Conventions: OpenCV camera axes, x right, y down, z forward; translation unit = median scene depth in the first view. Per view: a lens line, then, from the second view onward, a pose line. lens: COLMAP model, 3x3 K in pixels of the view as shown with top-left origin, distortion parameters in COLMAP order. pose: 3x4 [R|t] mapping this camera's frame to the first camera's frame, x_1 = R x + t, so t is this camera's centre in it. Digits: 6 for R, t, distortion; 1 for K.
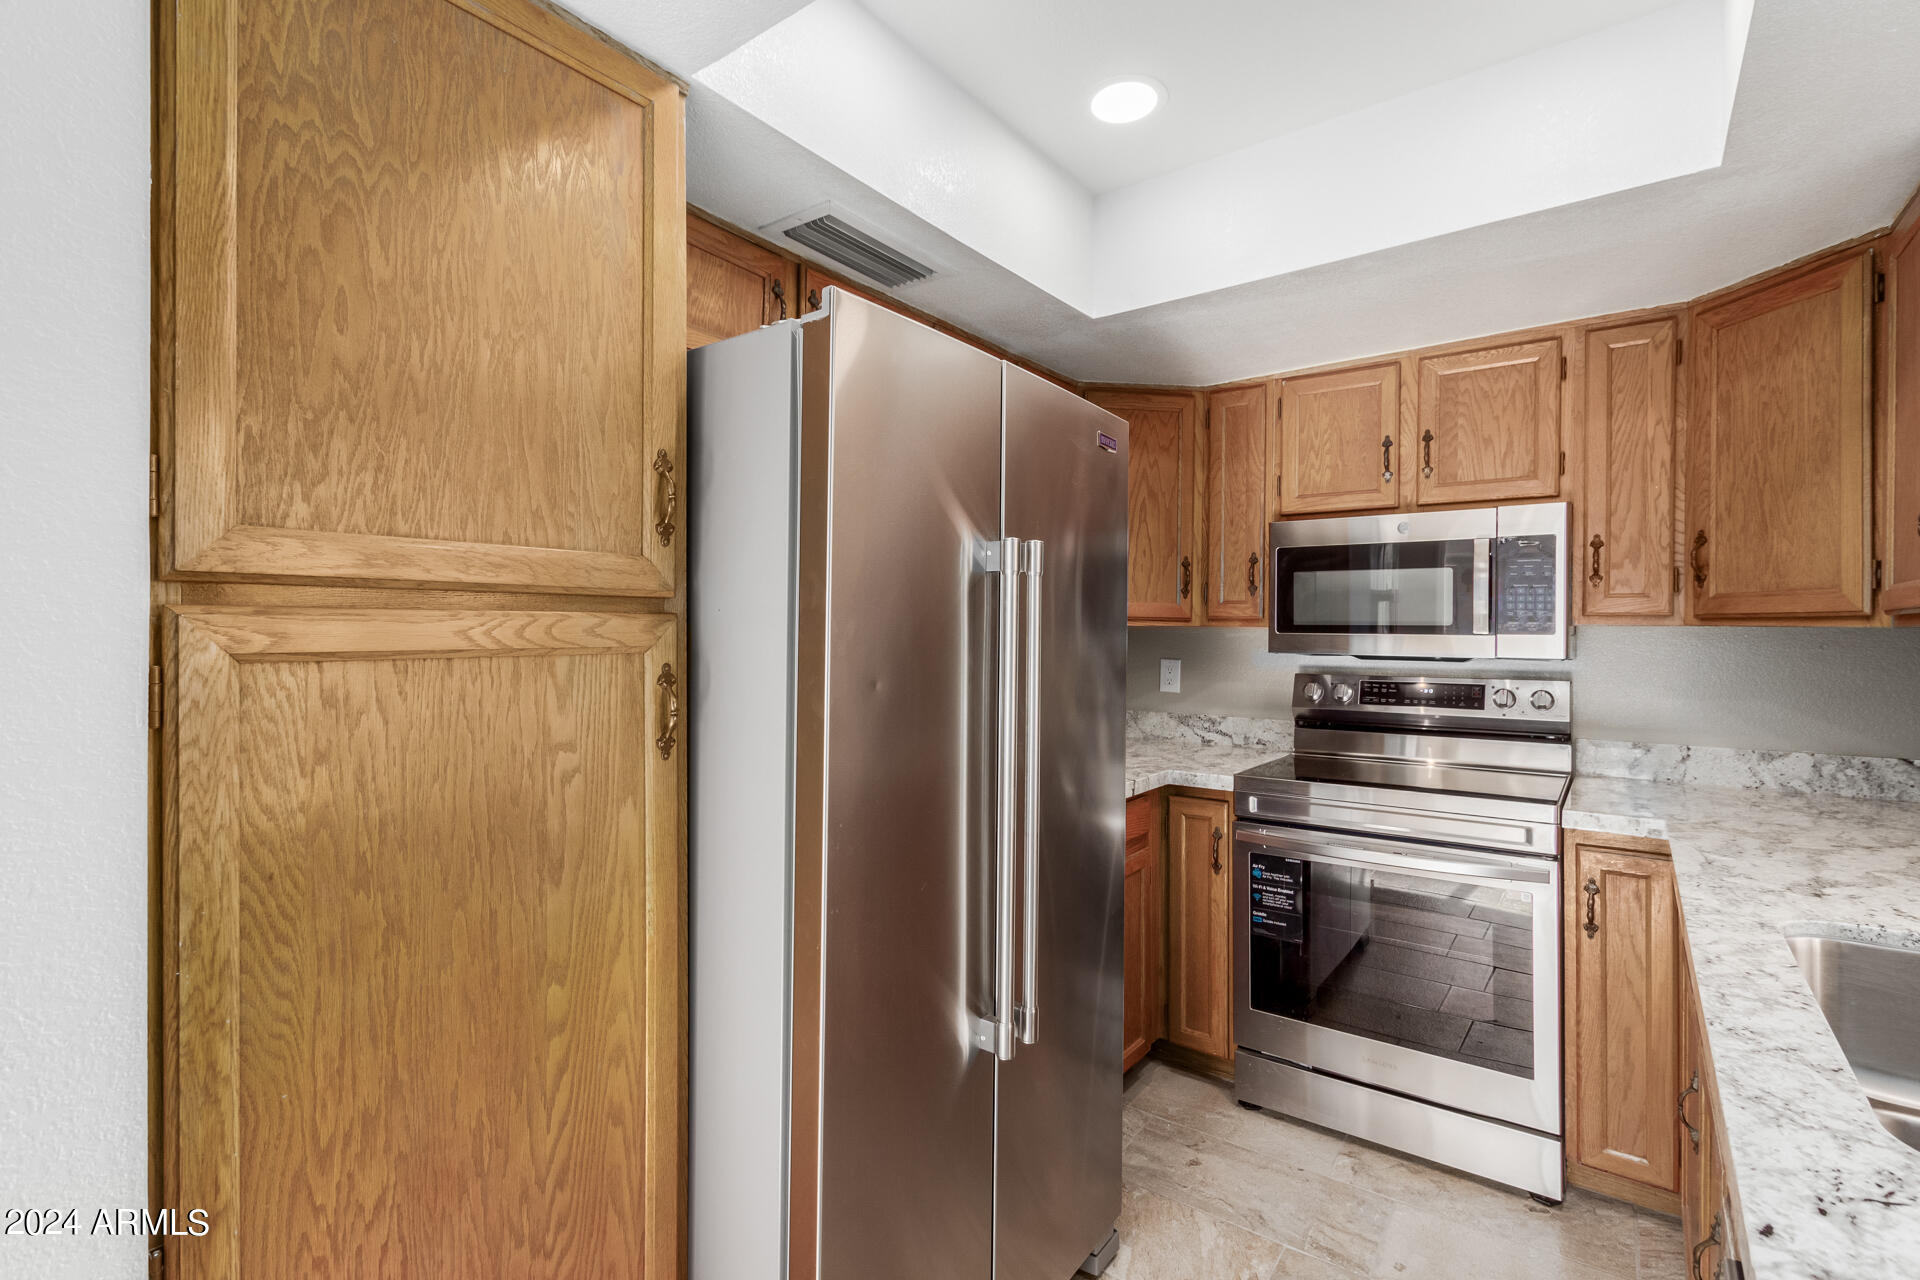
lens RADIAL K [[894.8, 0, 958.9], [0, 894.8, 629.0], [0, 0, 1]] dist [0.013210, -0.003775]
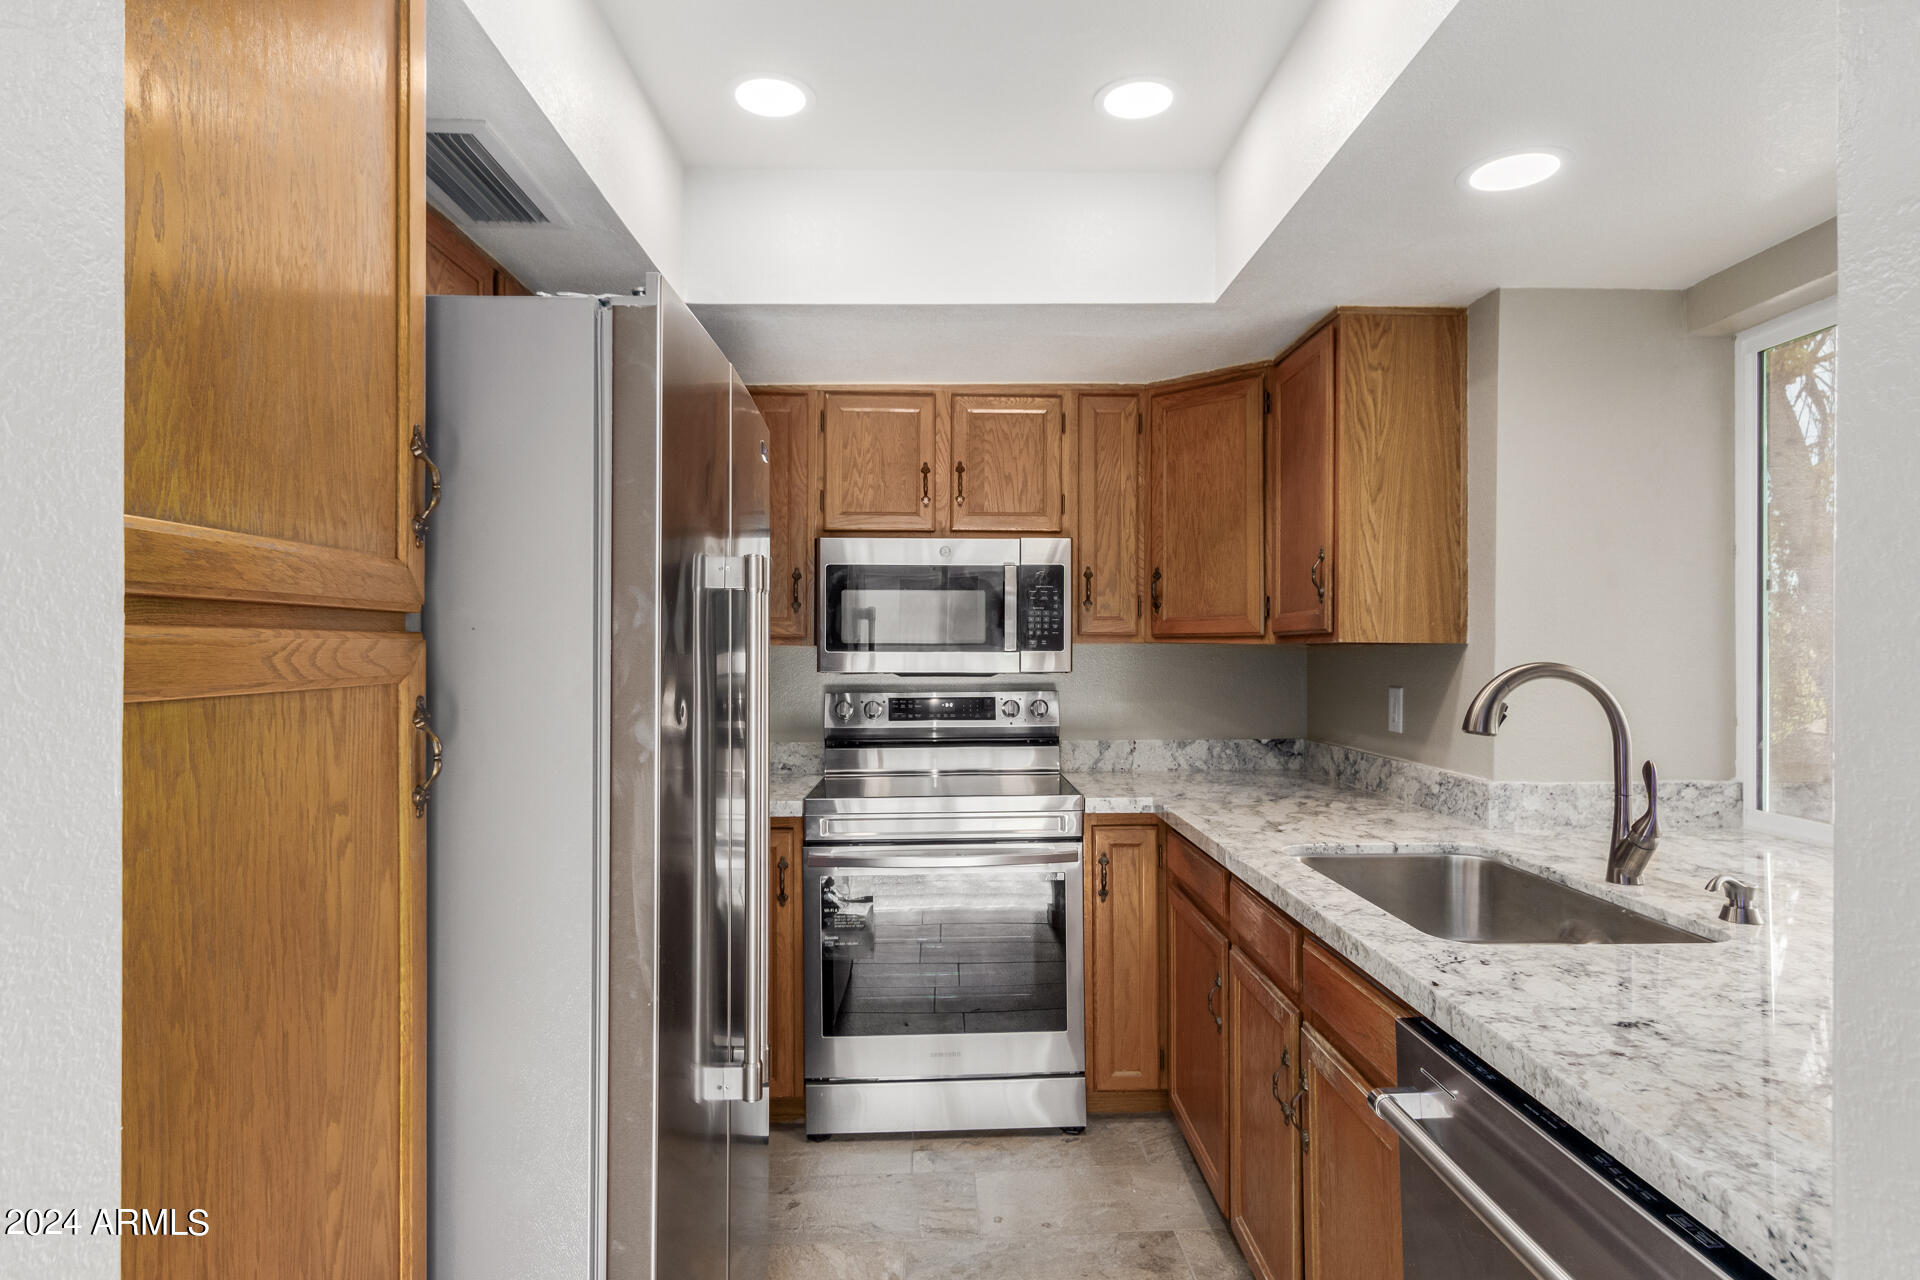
lens RADIAL K [[1094.0, 0, 963.7], [0, 1094.0, 644.7], [0, 0, 1]] dist [0.013210, 0.001075]
pose [[0.783509, -0.004421, 0.621365, -0.364613], [0.005879, 0.999983, -0.000298, -0.002419], [-0.621353, 0.003887, 0.783521, -0.037345]]
